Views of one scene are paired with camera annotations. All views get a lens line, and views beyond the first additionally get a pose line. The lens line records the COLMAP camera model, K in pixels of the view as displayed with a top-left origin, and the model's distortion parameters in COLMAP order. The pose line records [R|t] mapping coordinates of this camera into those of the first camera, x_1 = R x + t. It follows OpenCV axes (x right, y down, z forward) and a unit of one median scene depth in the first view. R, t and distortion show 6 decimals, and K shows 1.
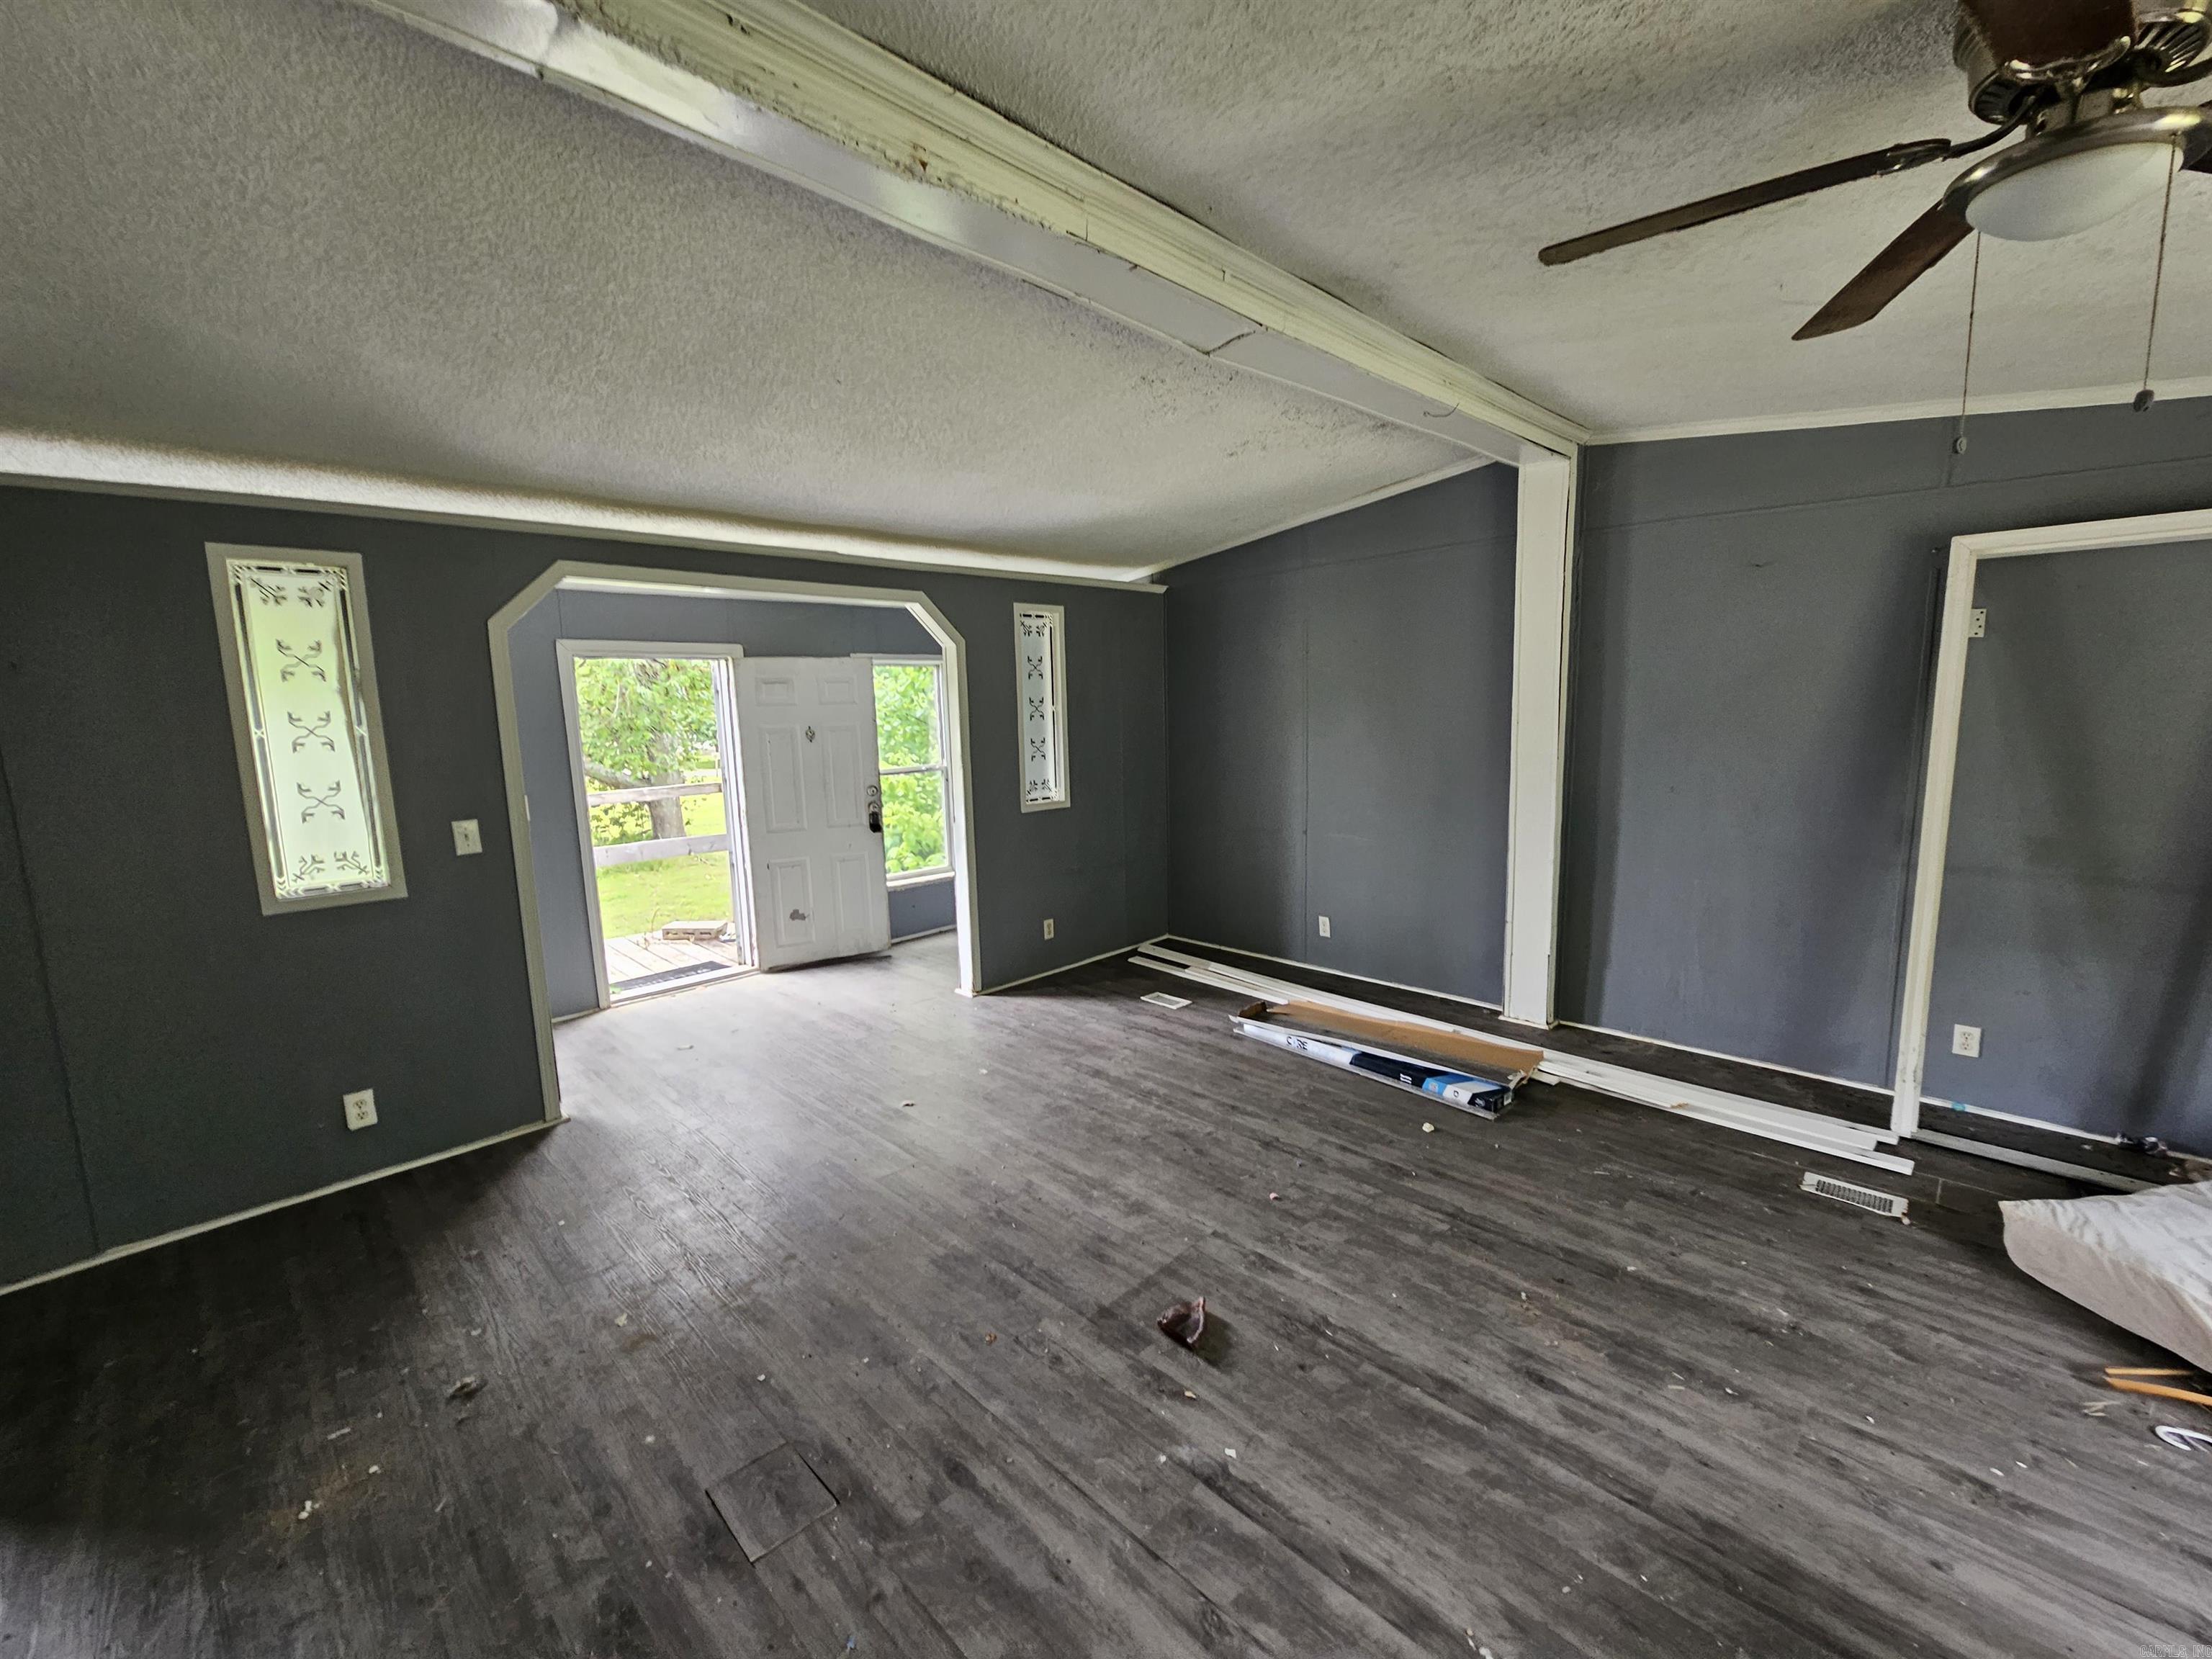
lens RADIAL K [[907.7, 0, 1109.8], [0, 907.7, 828.8], [0, 0, 1]] dist [-0.008018, 0.002475]
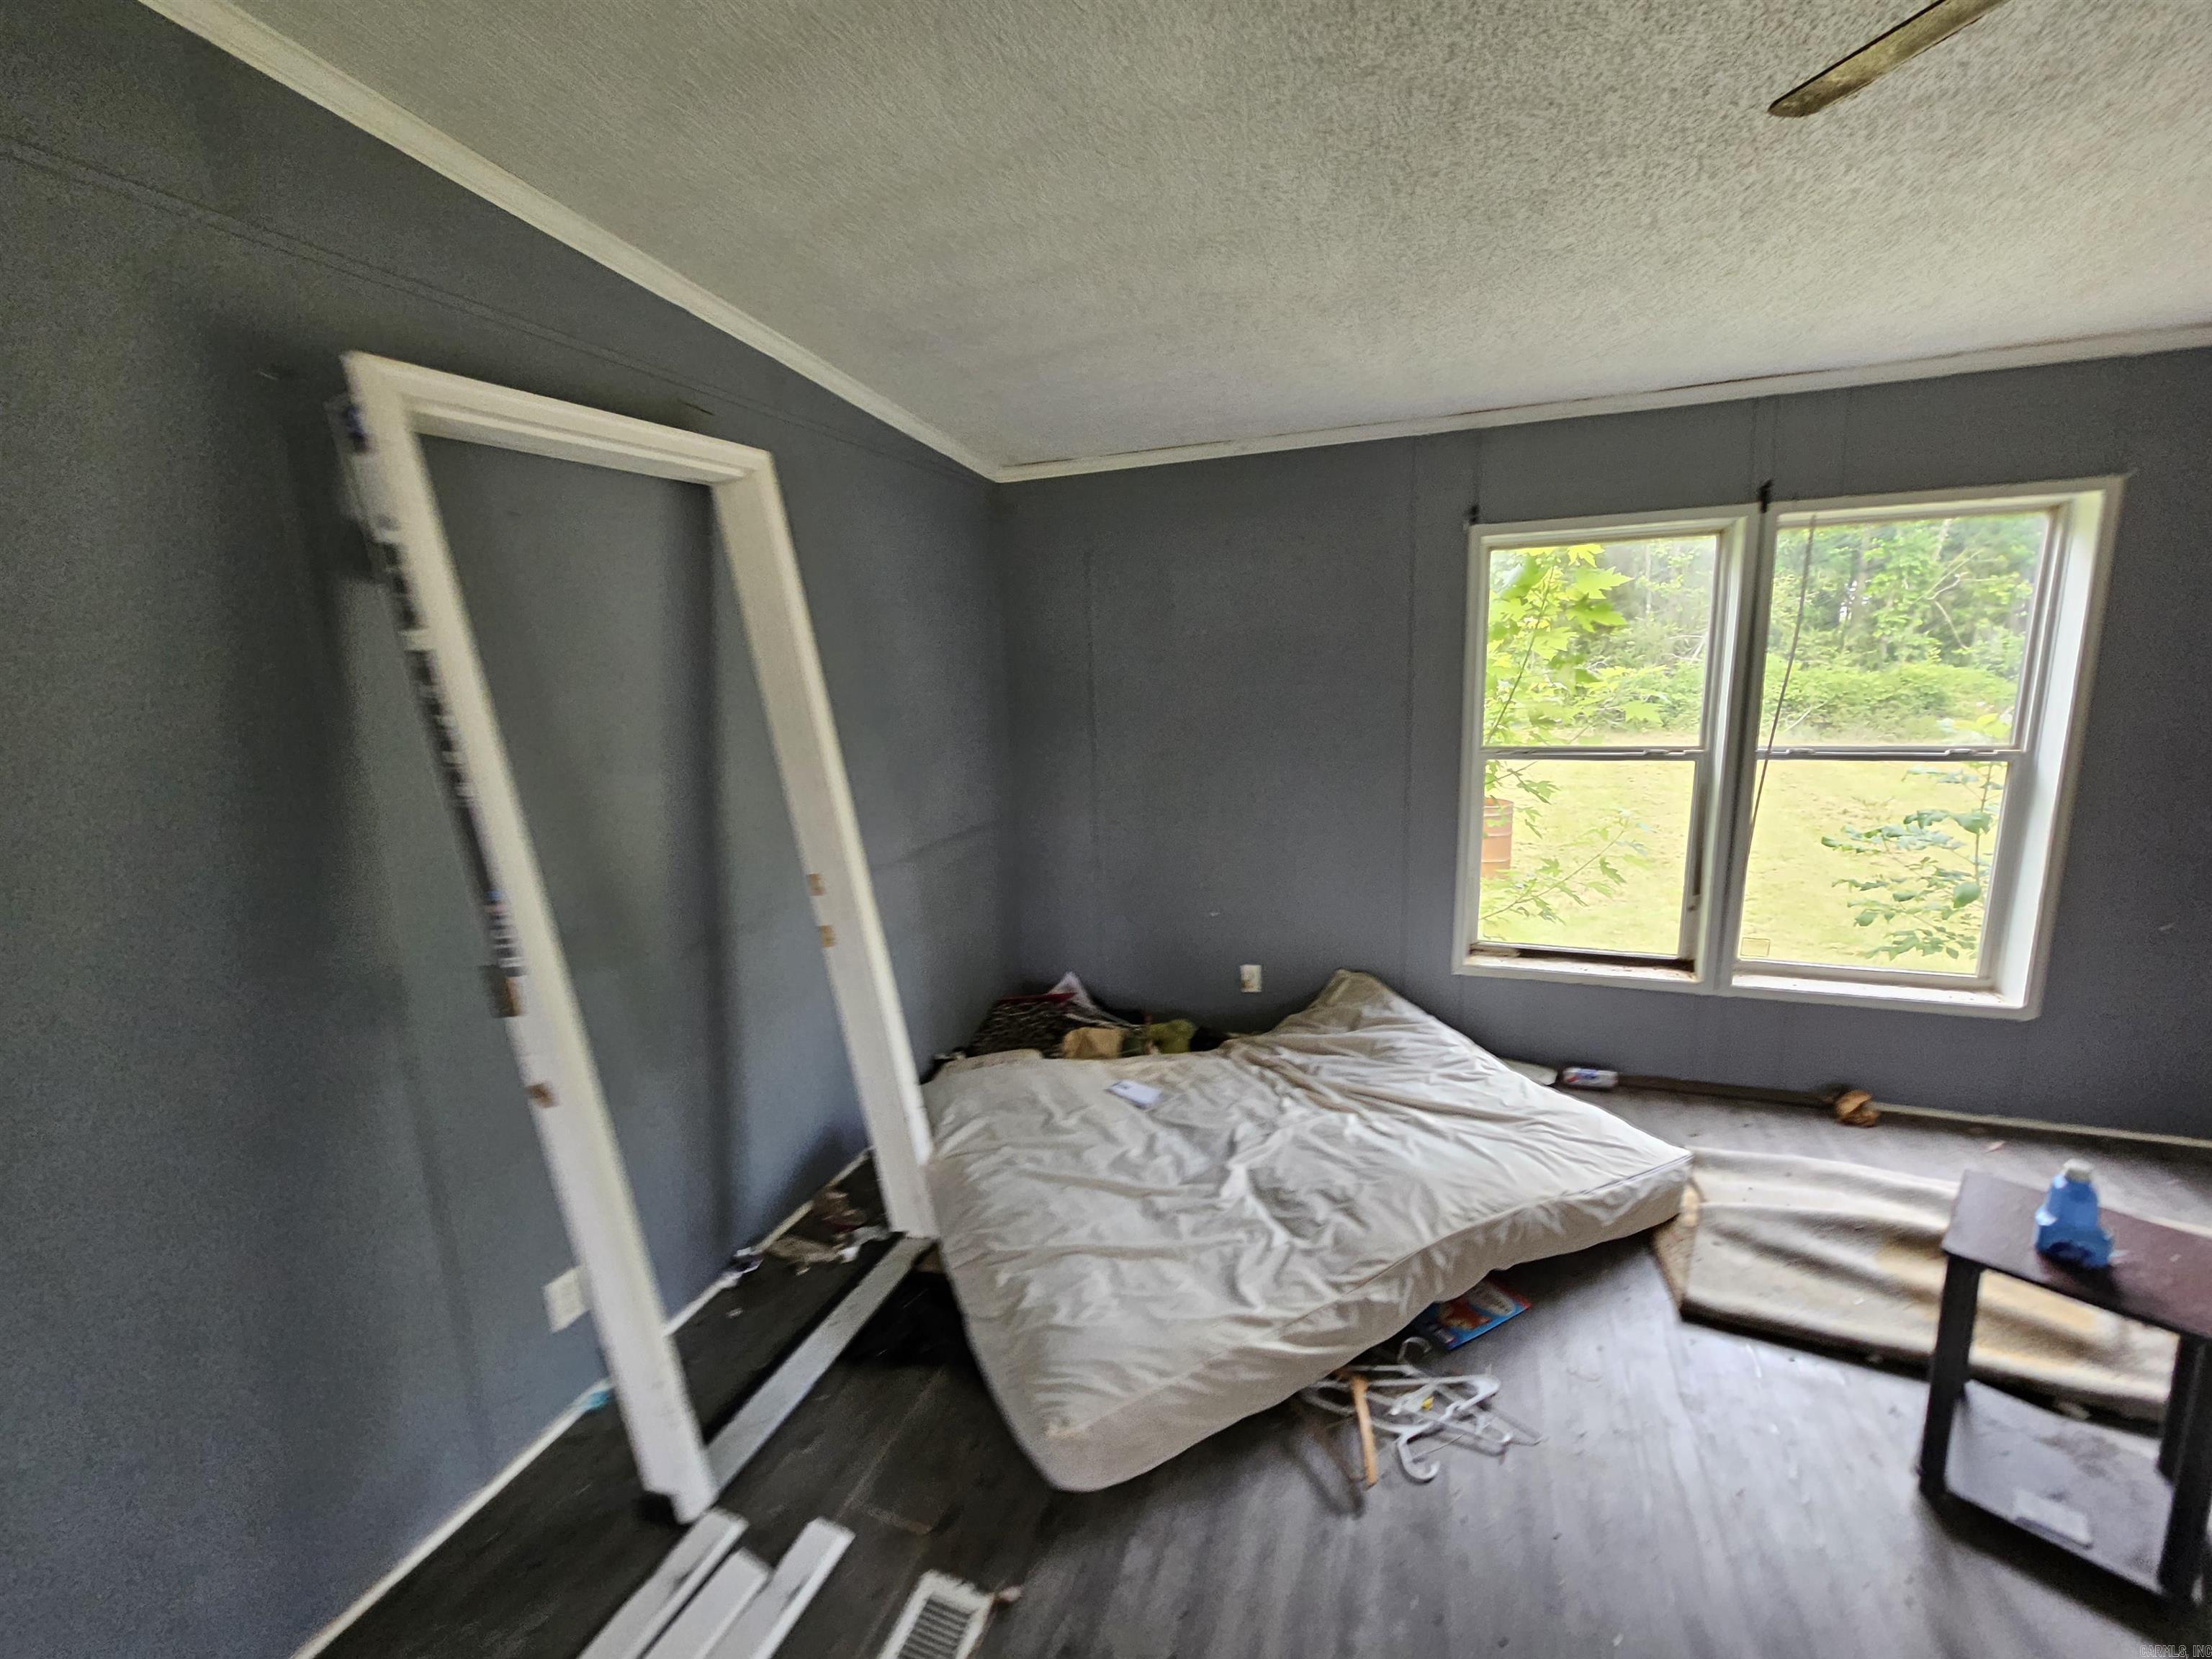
lens RADIAL K [[907.7, 0, 1107.0], [0, 907.7, 824.2], [0, 0, 1]] dist [-0.008018, 0.002475]
pose [[-0.409174, -0.136922, 0.902125, 0.285259], [0.182670, 0.956370, 0.228008, -0.112123], [-0.893985, 0.258086, -0.366310, 0.730335]]
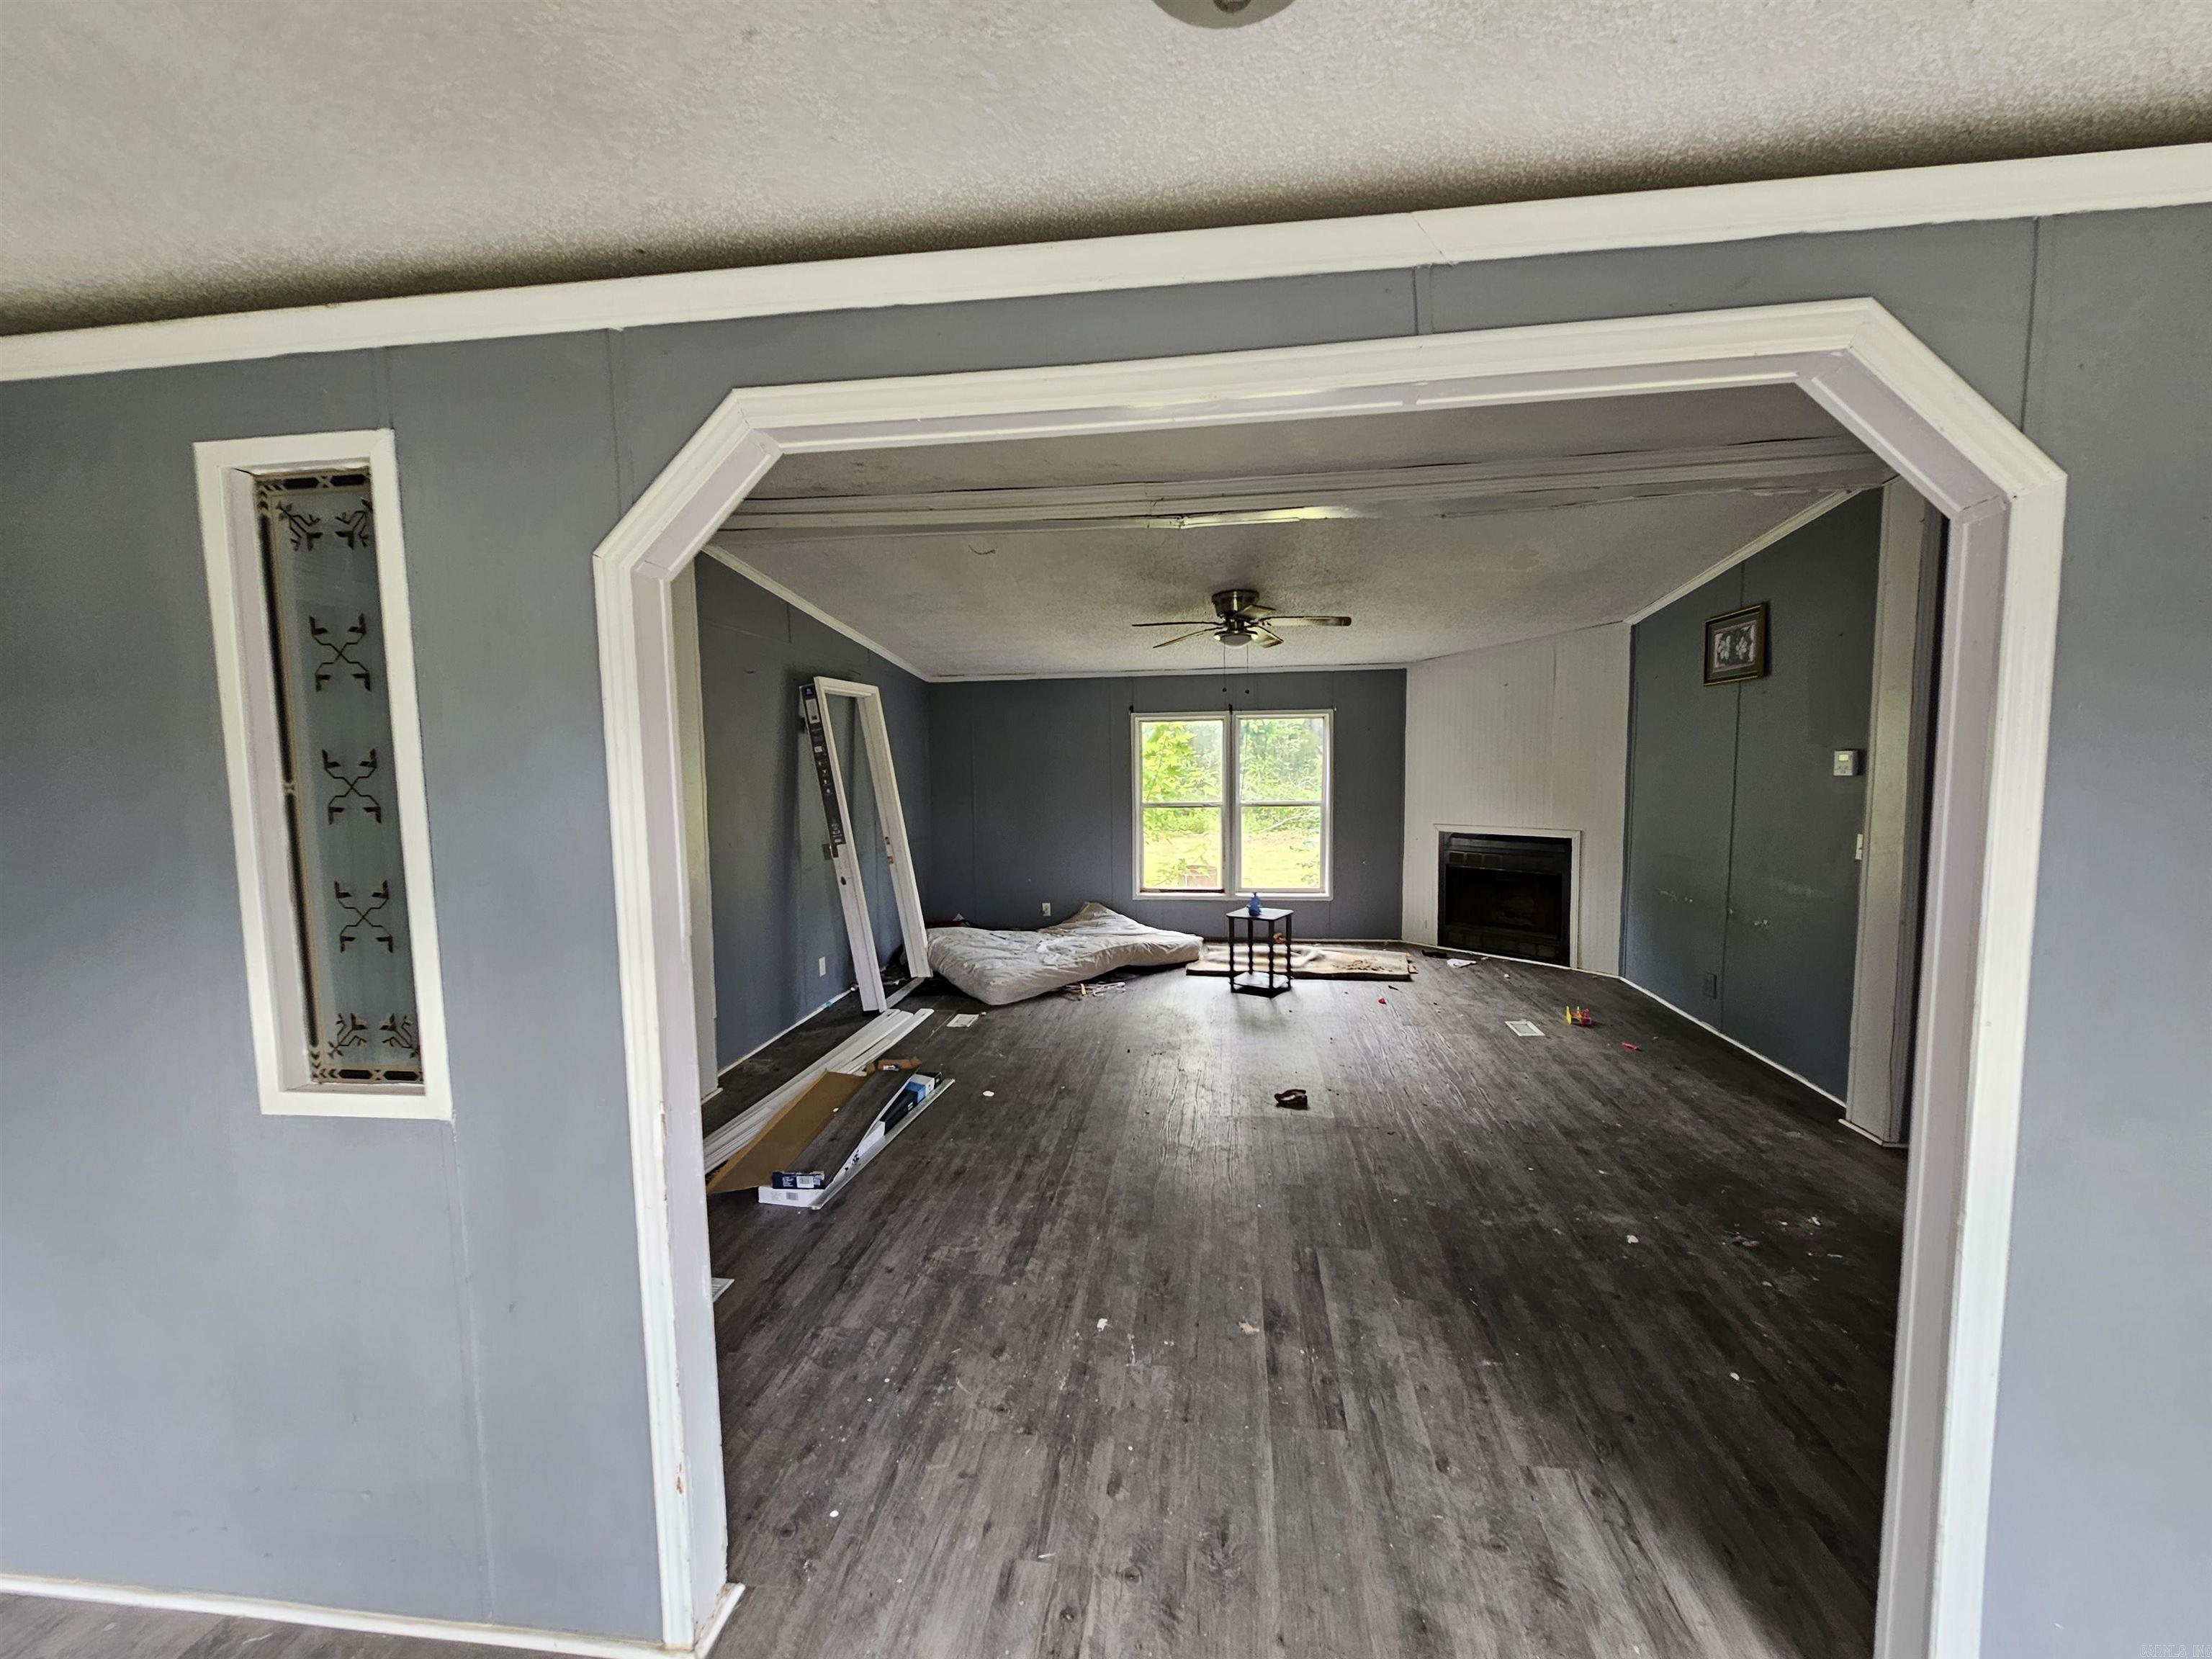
lens RADIAL K [[907.7, 0, 1107.8], [0, 907.7, 834.9], [0, 0, 1]] dist [-0.008018, 0.002475]
pose [[-0.606675, -0.035887, 0.794140, -0.671350], [0.145644, 0.977054, 0.155416, -0.180348], [-0.781494, 0.209949, -0.587527, 1.365268]]
